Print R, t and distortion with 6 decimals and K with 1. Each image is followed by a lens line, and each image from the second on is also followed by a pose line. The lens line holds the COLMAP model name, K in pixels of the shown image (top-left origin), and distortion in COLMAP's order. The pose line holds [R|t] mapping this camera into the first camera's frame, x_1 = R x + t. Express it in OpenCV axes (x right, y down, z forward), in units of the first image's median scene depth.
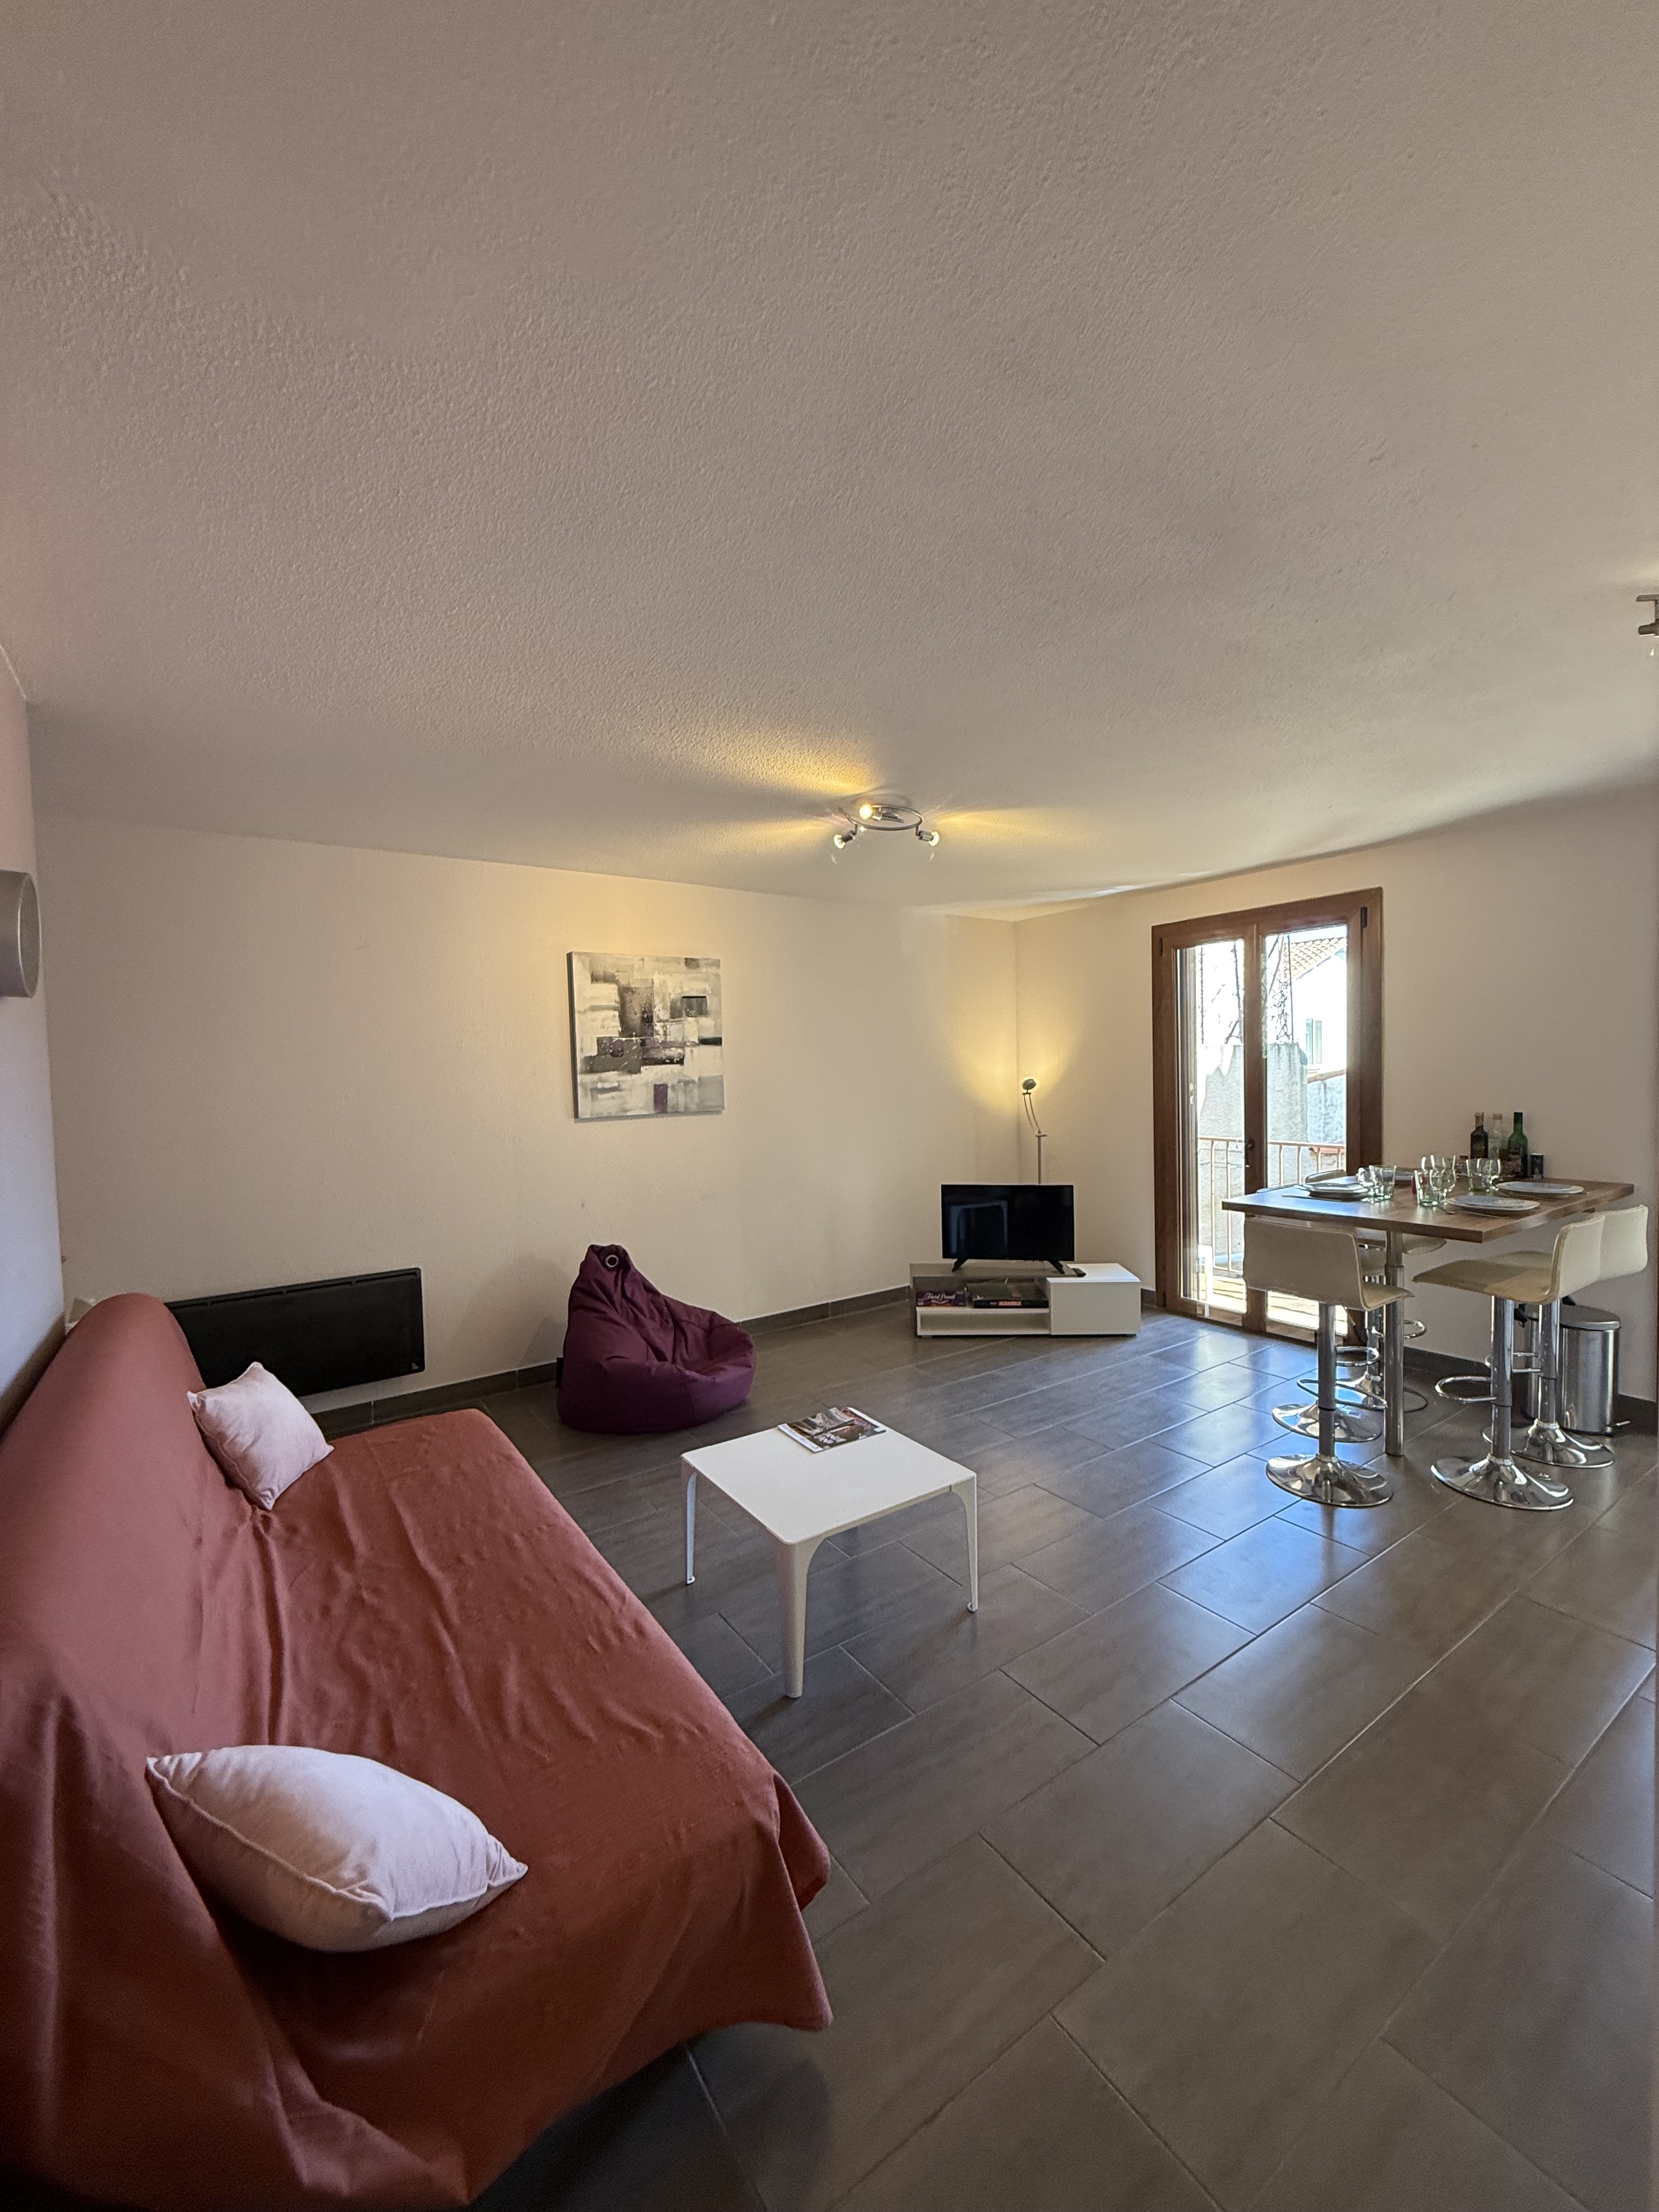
lens RADIAL K [[882.8, 0, 827.0], [0, 882.8, 1100.1], [0, 0, 1]] dist [-0.001101, -0.000258]
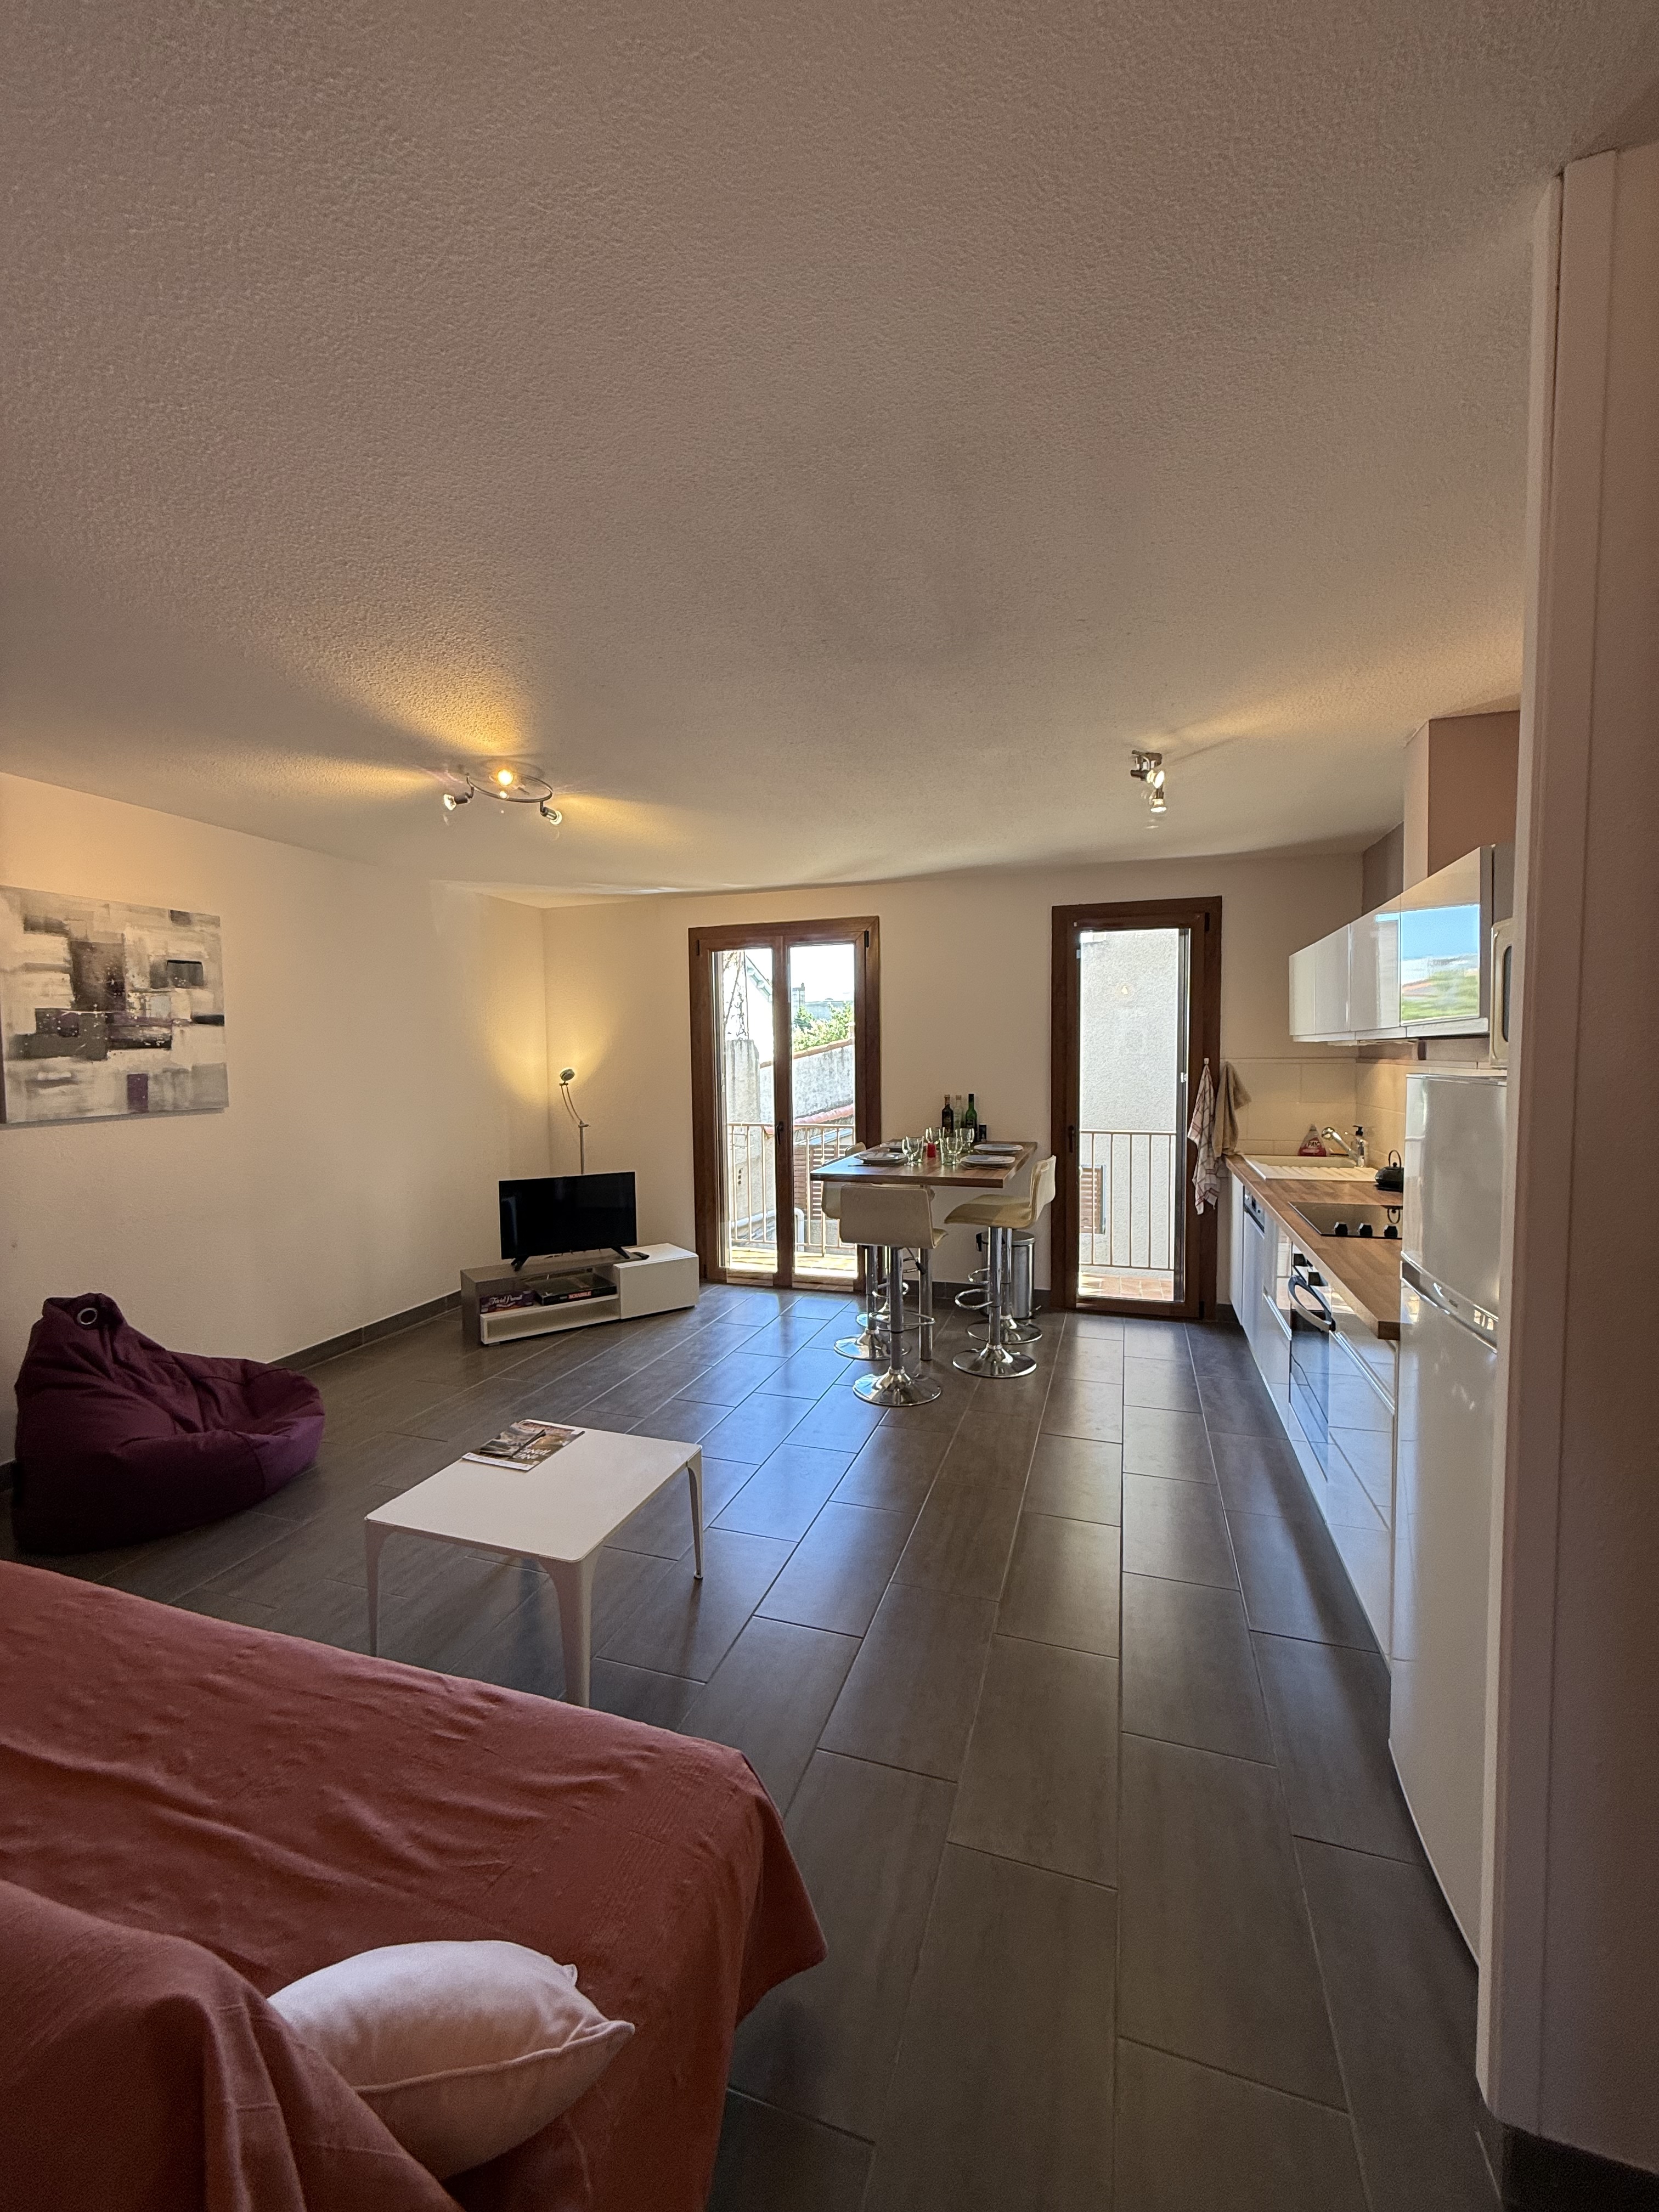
lens RADIAL K [[882.8, 0, 831.7], [0, 882.8, 1097.4], [0, 0, 1]] dist [-0.001101, -0.000258]
pose [[0.794501, -0.016945, 0.607026, -0.212154], [0.014055, 0.999856, 0.009516, 0.003316], [-0.607100, 0.000971, 0.794625, 0.050359]]
